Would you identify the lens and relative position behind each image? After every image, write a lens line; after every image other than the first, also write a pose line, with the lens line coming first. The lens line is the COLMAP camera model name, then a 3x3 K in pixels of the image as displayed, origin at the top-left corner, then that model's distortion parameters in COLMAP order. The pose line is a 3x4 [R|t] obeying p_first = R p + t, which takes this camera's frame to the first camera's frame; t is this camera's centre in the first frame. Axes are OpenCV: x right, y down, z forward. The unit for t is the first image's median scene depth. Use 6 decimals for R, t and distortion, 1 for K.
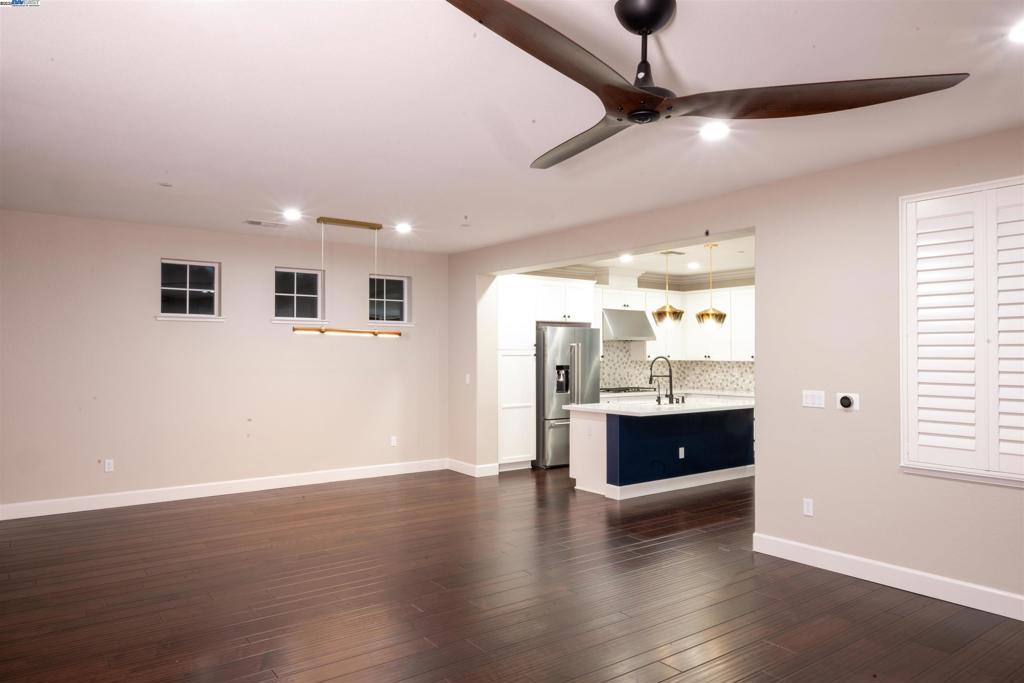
lens RADIAL K [[681.0, 0, 512.0], [0, 681.0, 346.1], [0, 0, 1]] dist [-0.002356, 0.003827]
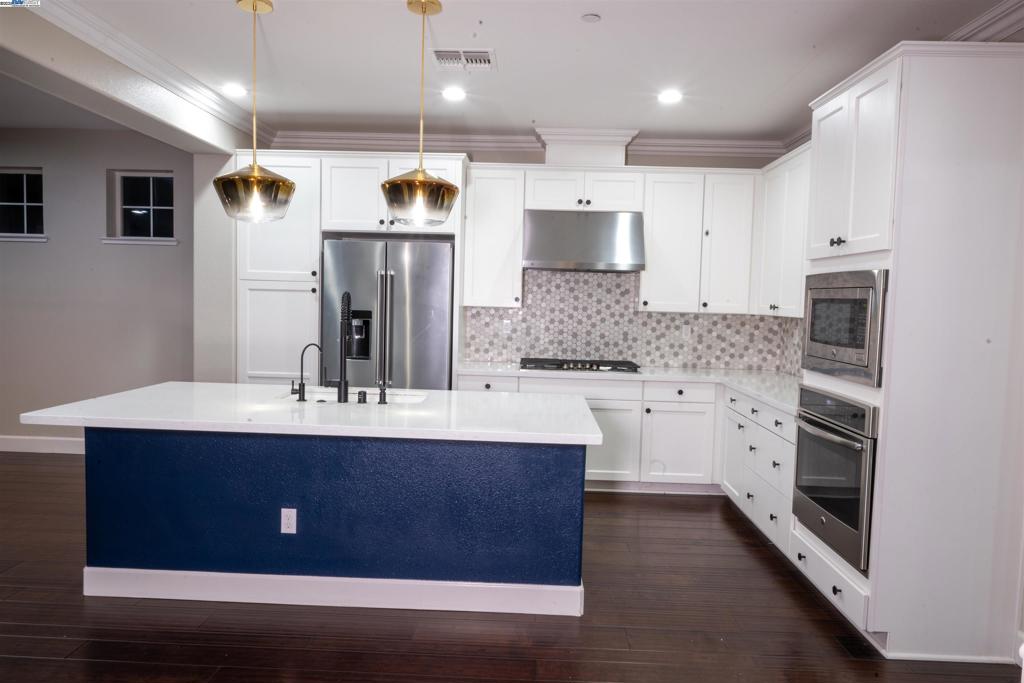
lens RADIAL K [[681.0, 0, 512.5], [0, 681.0, 338.2], [0, 0, 1]] dist [-0.002356, 0.003827]
pose [[0.784732, 0.057301, -0.617181, 0.495064], [-0.020677, 0.997584, 0.066328, 0.011121], [0.619490, -0.039288, 0.784021, 0.618034]]
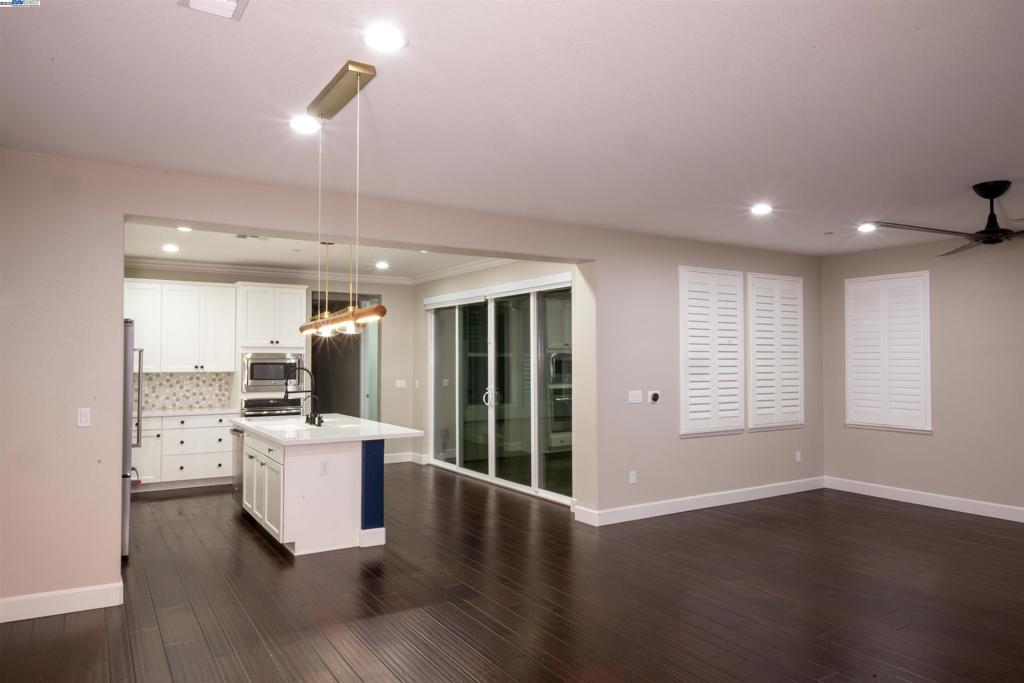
lens RADIAL K [[681.0, 0, 515.4], [0, 681.0, 344.0], [0, 0, 1]] dist [-0.002356, 0.003827]
pose [[0.079313, 0.022703, 0.996591, -0.486232], [-0.010381, 0.999705, -0.021948, 0.001918], [-0.996796, -0.008605, 0.079525, 0.583553]]
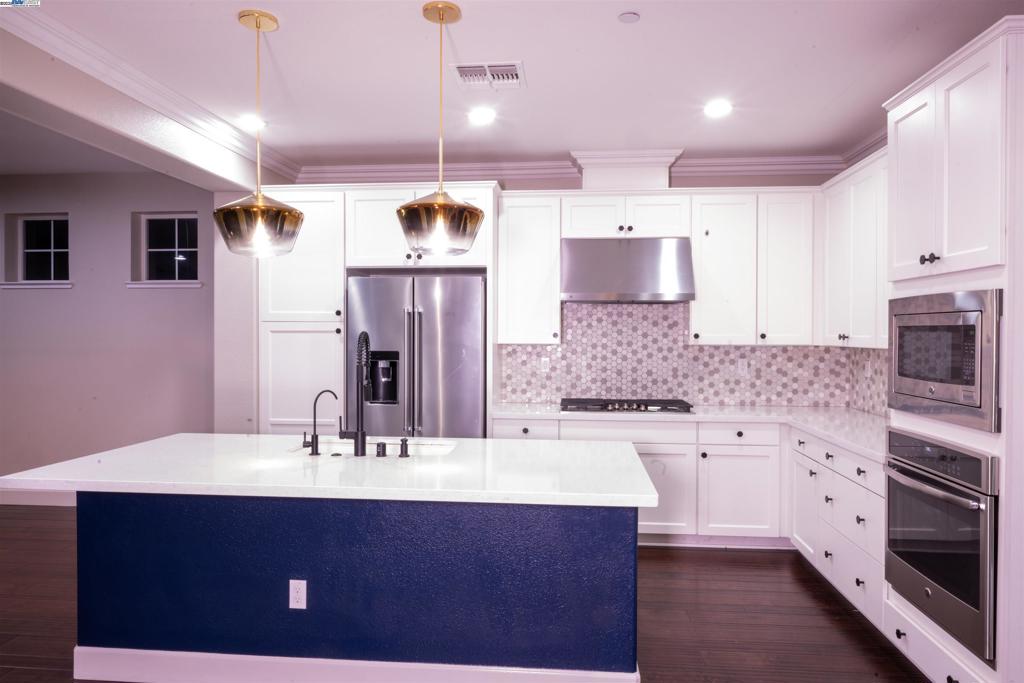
lens RADIAL K [[681.0, 0, 512.9], [0, 681.0, 338.9], [0, 0, 1]] dist [-0.002356, 0.003827]
pose [[0.746338, 0.007190, -0.665528, 0.470335], [0.004011, 0.999875, 0.015300, 0.011101], [0.665555, -0.014088, 0.746216, 0.653695]]
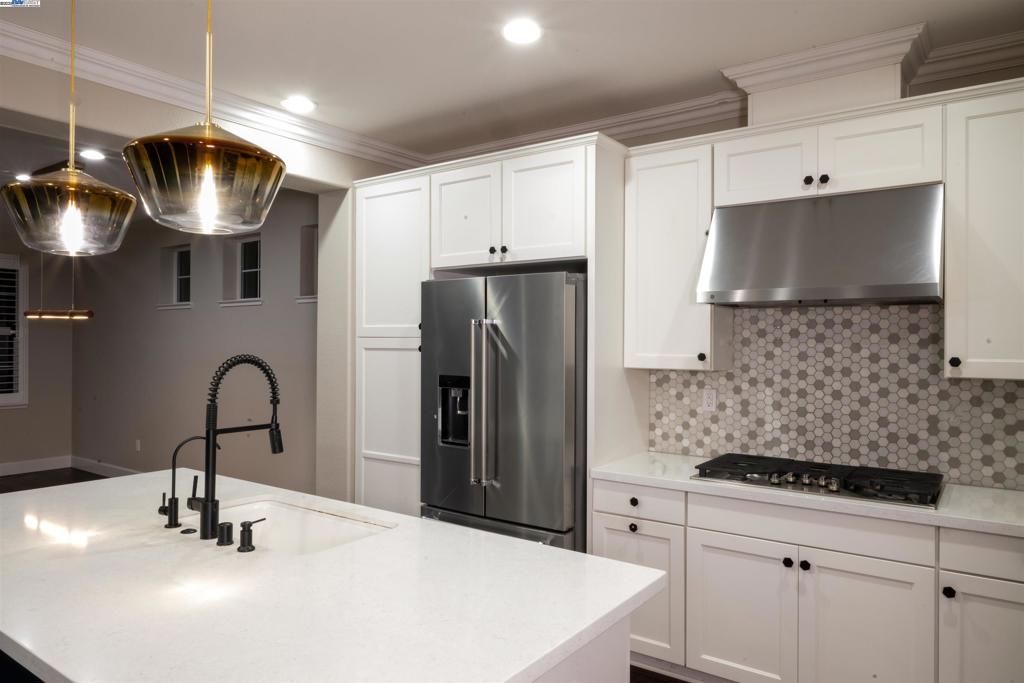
lens RADIAL K [[681.0, 0, 513.9], [0, 681.0, 339.6], [0, 0, 1]] dist [-0.002356, 0.003827]
pose [[0.301894, -0.002710, -0.953338, 0.442014], [0.004958, 0.999987, -0.001273, 0.007694], [0.953329, -0.004343, 0.301903, 0.876723]]
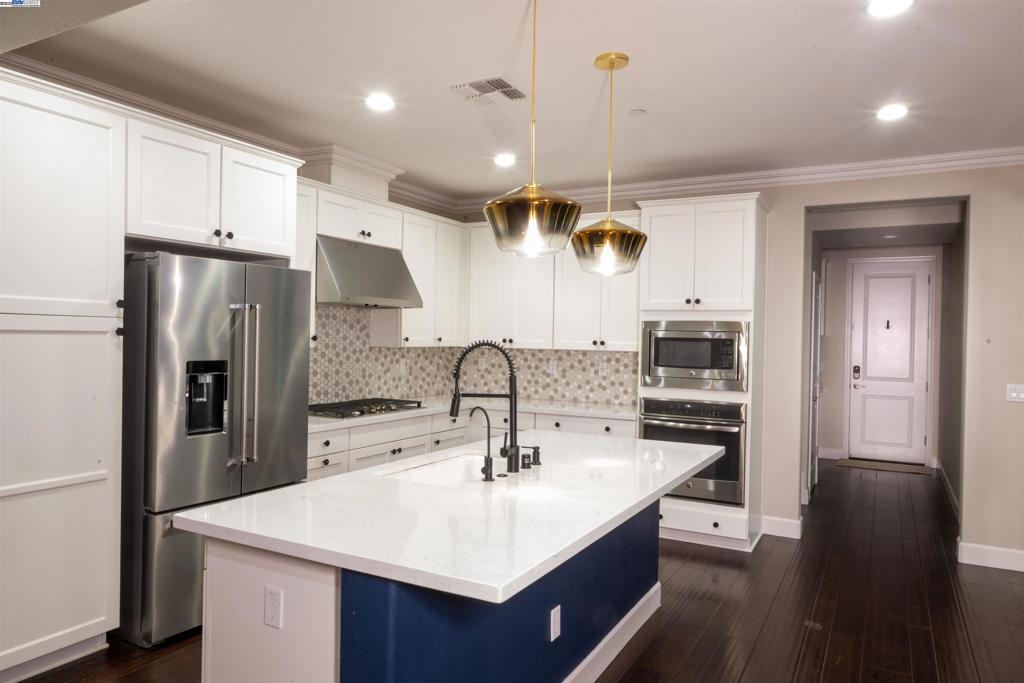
lens RADIAL K [[681.0, 0, 509.5], [0, 681.0, 341.5], [0, 0, 1]] dist [-0.002356, 0.003827]
pose [[0.910892, 0.013139, 0.412435, 0.068133], [-0.022388, 0.999594, 0.017602, 0.007117], [-0.412037, -0.025267, 0.910817, 0.567530]]
